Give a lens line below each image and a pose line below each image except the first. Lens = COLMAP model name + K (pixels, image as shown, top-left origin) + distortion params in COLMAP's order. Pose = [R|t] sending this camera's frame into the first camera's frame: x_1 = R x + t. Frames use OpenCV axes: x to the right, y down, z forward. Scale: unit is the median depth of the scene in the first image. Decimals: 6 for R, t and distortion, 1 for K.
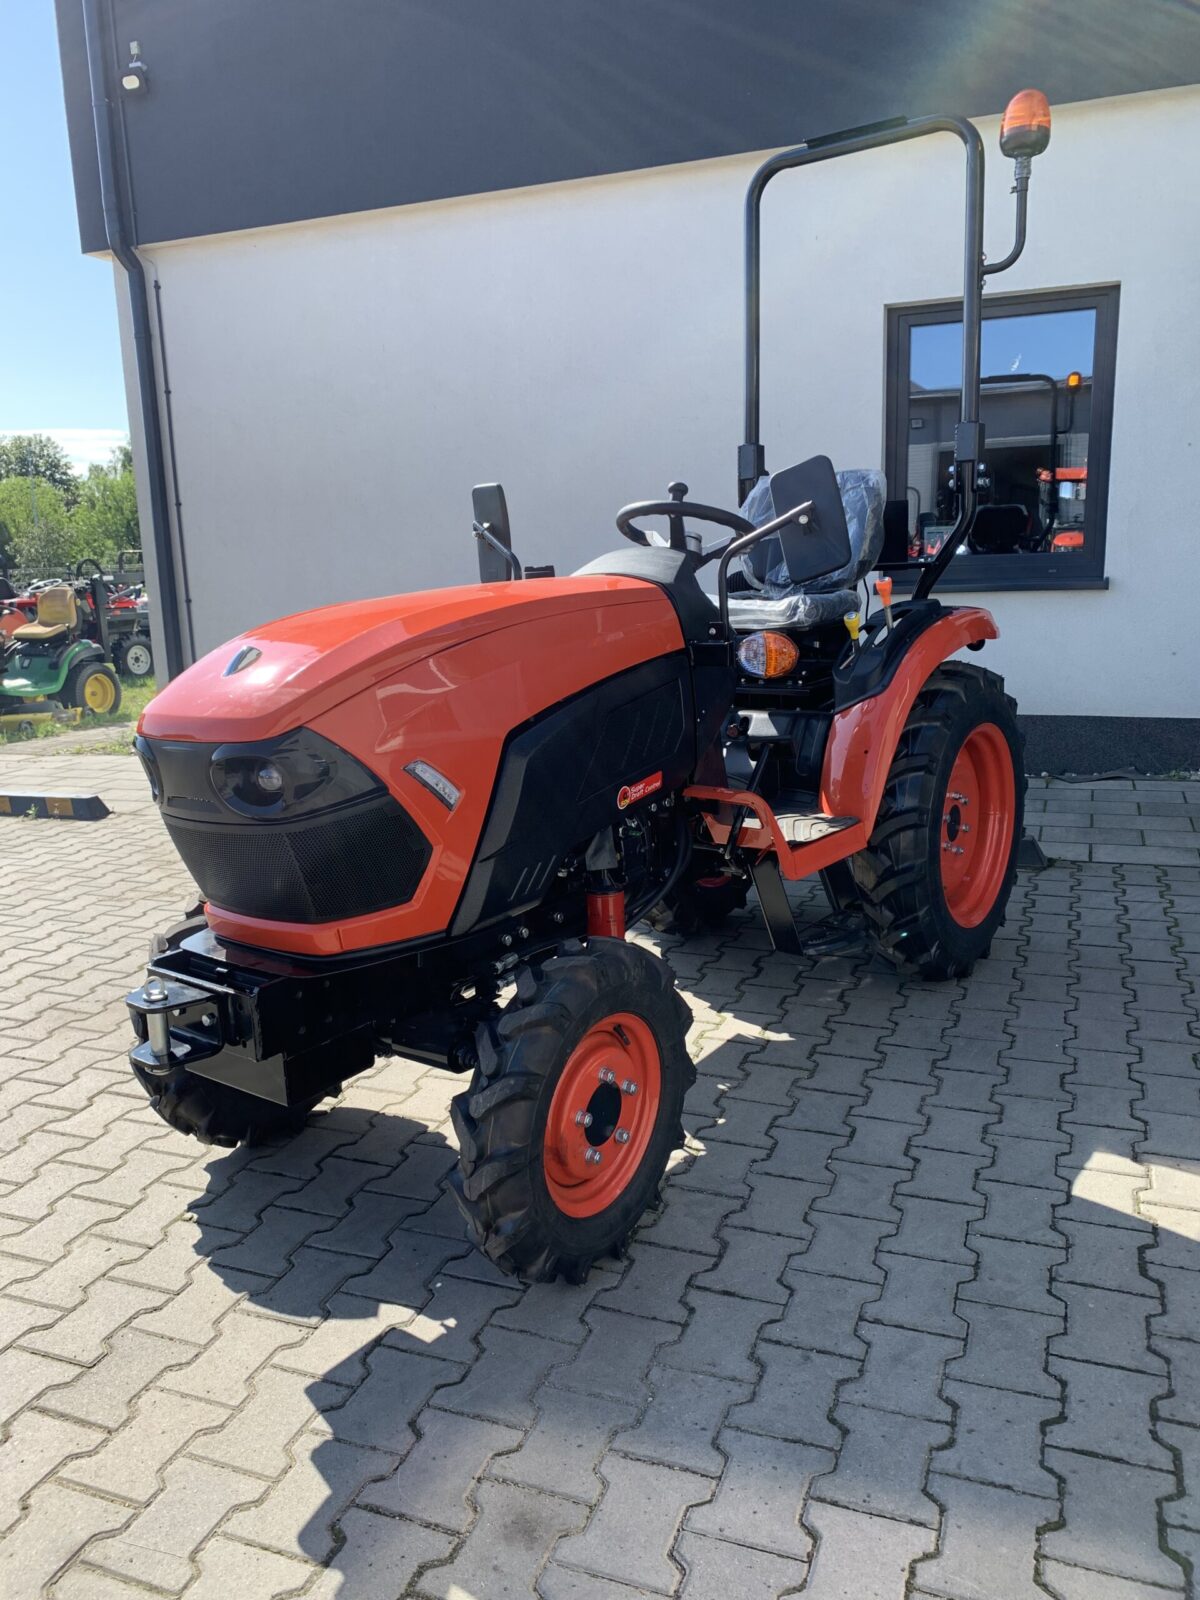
lens RADIAL K [[1235.2, 0, 601.9], [0, 1235.2, 795.1], [0, 0, 1]] dist [0.002538, -0.003820]
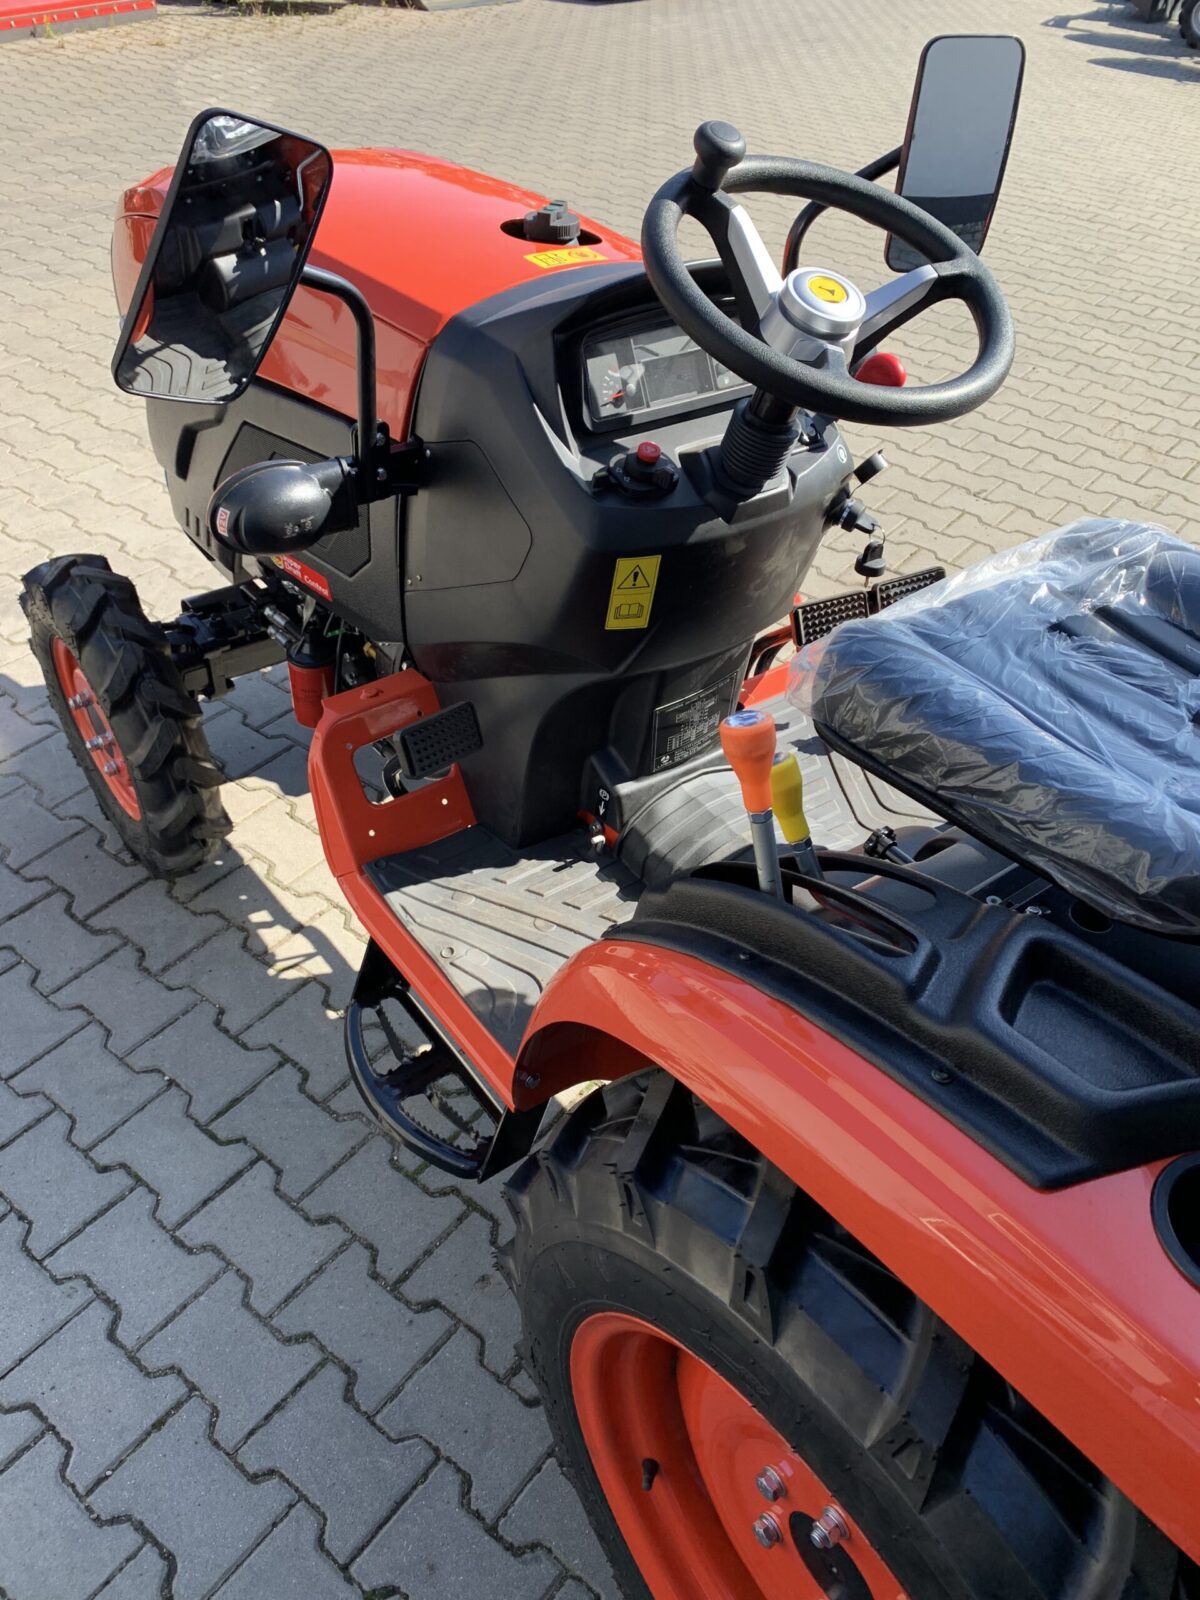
lens RADIAL K [[1207.4, 0, 599.2], [0, 1207.4, 809.2], [0, 0, 1]] dist [0.042618, -0.056596]
pose [[-0.282705, 0.639697, -0.714749, 0.553669], [-0.240132, 0.674219, 0.698402, -0.429117], [0.928663, 0.369076, -0.036993, 1.229592]]
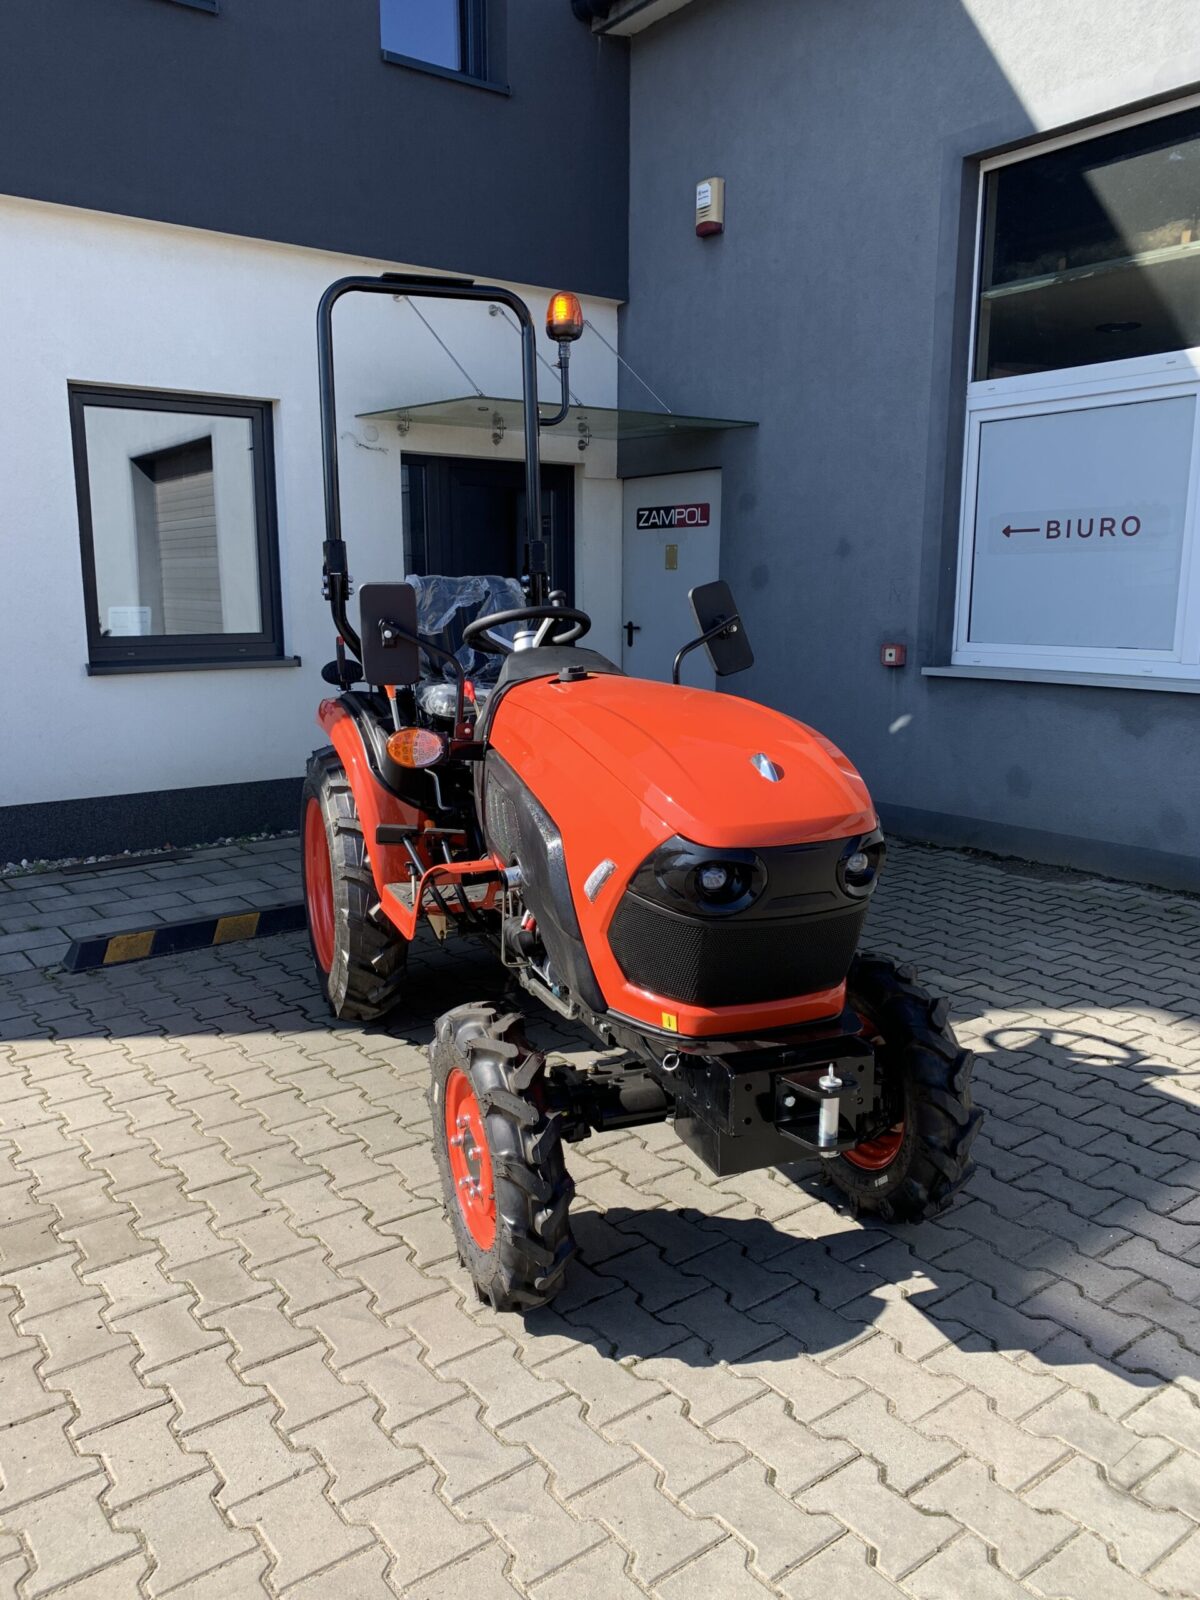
lens RADIAL K [[1207.4, 0, 599.2], [0, 1207.4, 809.2], [0, 0, 1]] dist [0.042618, -0.056596]
pose [[0.525354, -0.122667, 0.841995, -1.036064], [0.154002, 0.986919, 0.047693, -0.119214], [-0.836831, 0.104613, 0.537373, 0.454628]]
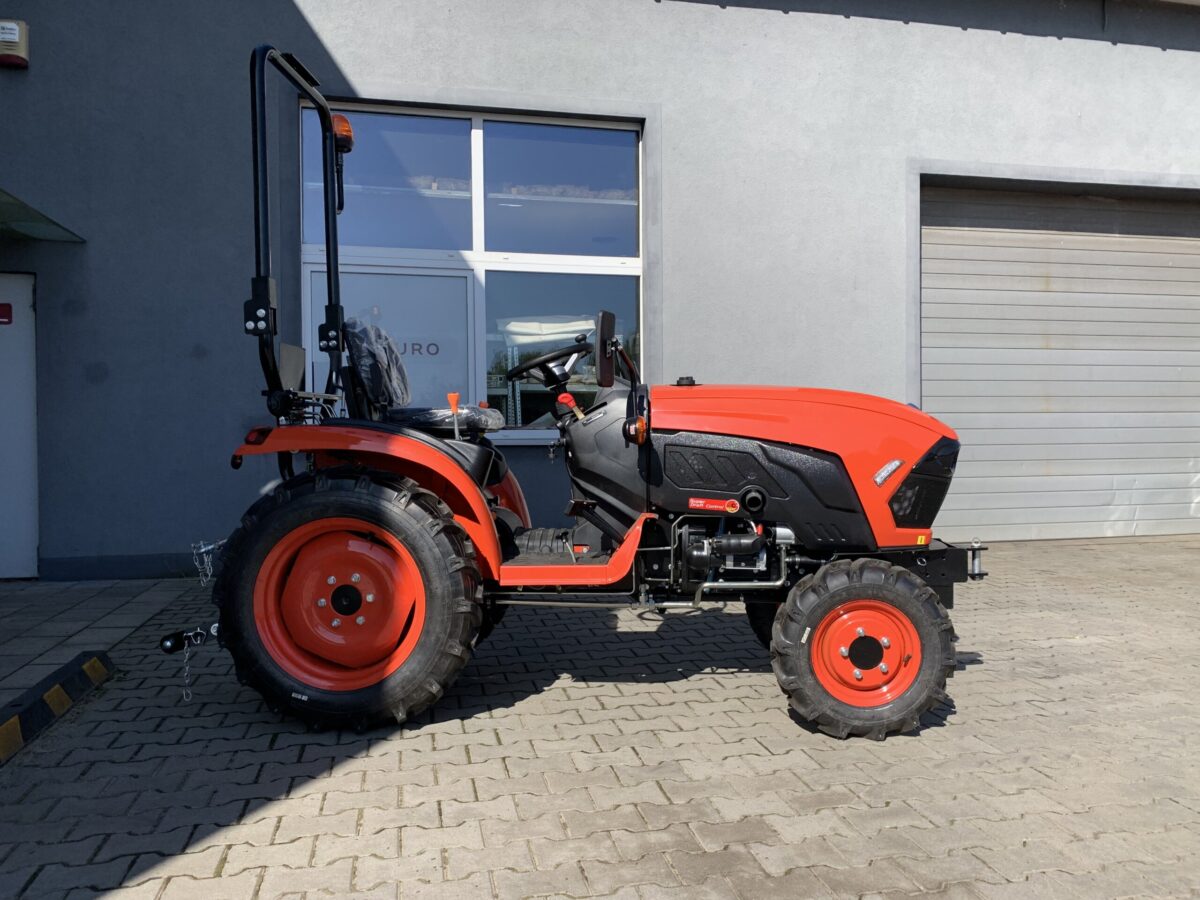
lens RADIAL K [[905.5, 0, 600.0], [0, 905.5, 450.0], [0, 0, 1]] dist [0.042618, -0.056596]
pose [[-0.556371, 0.024350, 0.830577, -1.107391], [0.189431, 0.976966, 0.098251, -0.254663], [-0.809053, 0.212001, -0.548168, 1.956211]]
